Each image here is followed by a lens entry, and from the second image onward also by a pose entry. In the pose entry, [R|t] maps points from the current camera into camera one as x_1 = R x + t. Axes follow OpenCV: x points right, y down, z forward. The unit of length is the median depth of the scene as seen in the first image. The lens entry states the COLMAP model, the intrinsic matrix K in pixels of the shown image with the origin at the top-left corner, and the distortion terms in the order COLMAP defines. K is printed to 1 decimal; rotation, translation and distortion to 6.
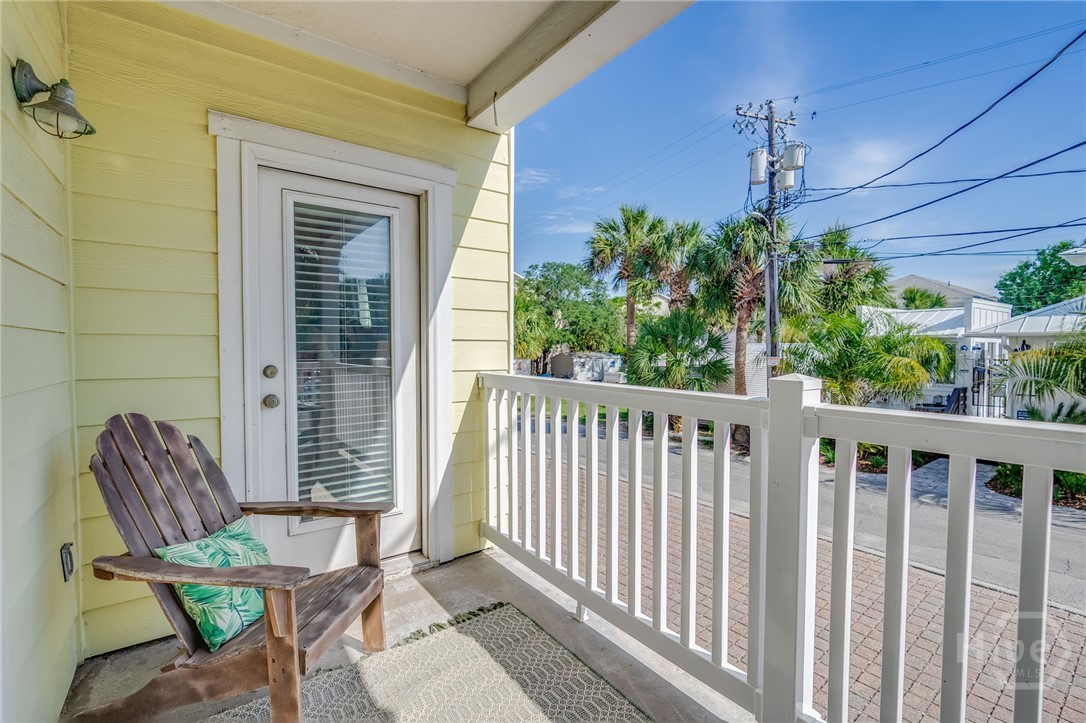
lens RADIAL K [[492.6, 0, 559.3], [0, 492.6, 364.1], [0, 0, 1]] dist [-0.010033, 0.003253]
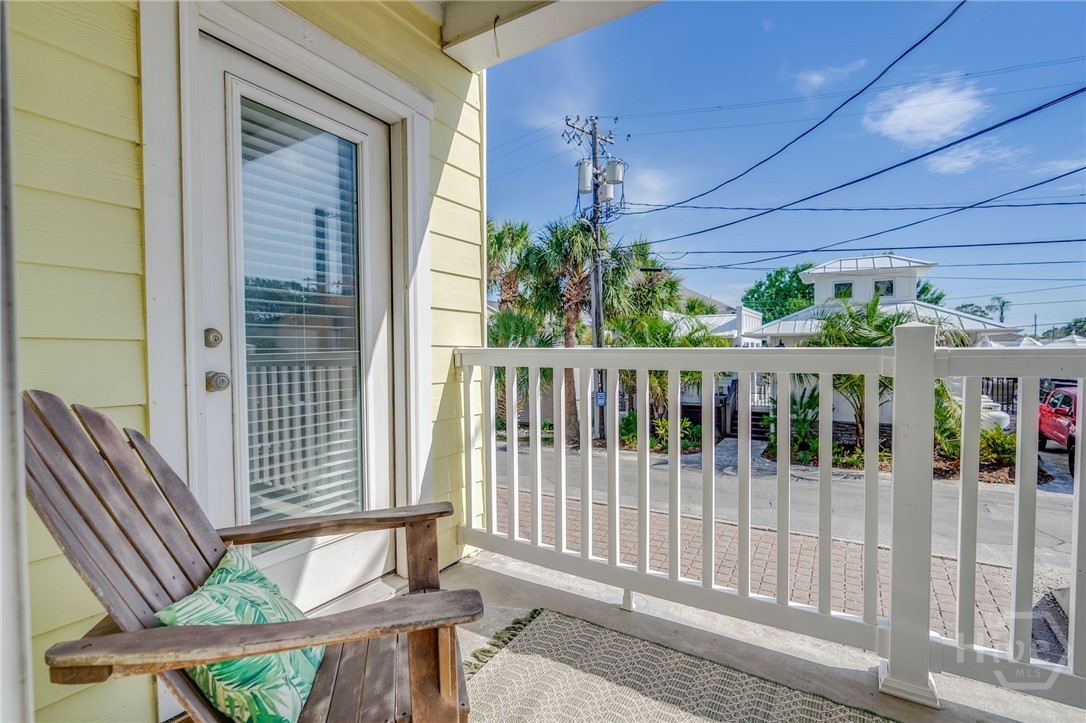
lens RADIAL K [[492.6, 0, 550.2], [0, 492.6, 369.3], [0, 0, 1]] dist [-0.010033, 0.003253]
pose [[0.927134, -0.016327, 0.374373, -0.072633], [0.015901, 0.999865, 0.004227, 0.011263], [-0.374392, 0.002034, 0.927268, 0.034664]]
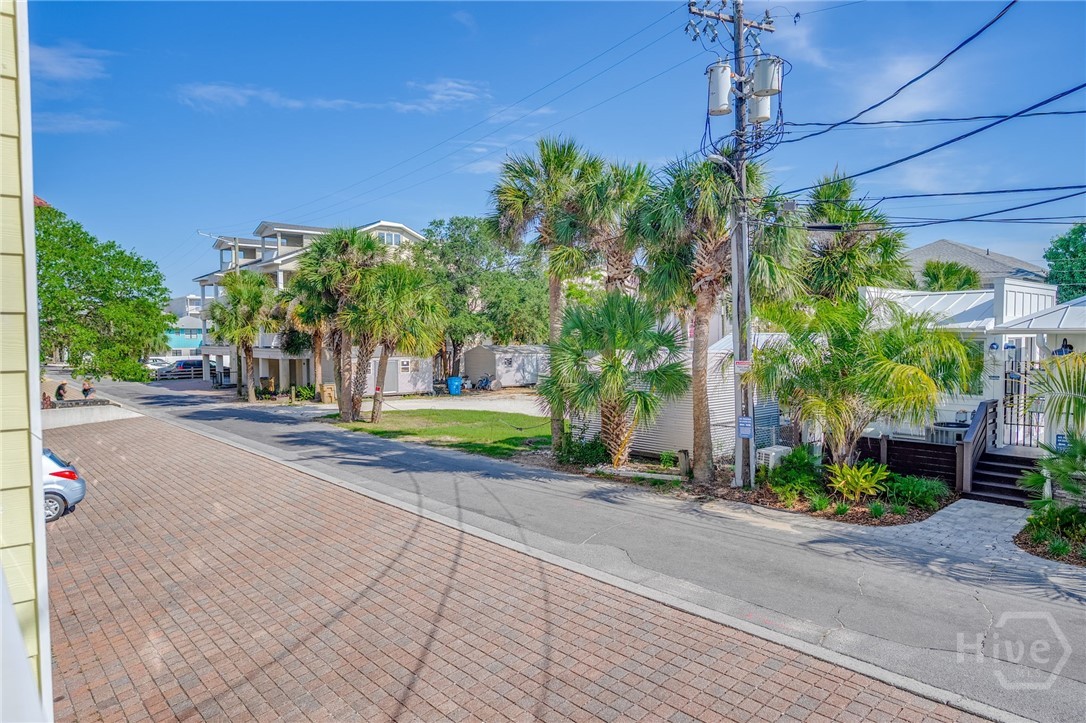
lens RADIAL K [[683.1, 0, 562.3], [0, 683.1, 369.6], [0, 0, 1]] dist [-0.009851, 0.004405]
pose [[0.994643, -0.012186, 0.102649, 0.077025], [0.010147, 0.999741, 0.020371, -0.025430], [-0.102871, -0.019220, 0.994509, 0.050685]]
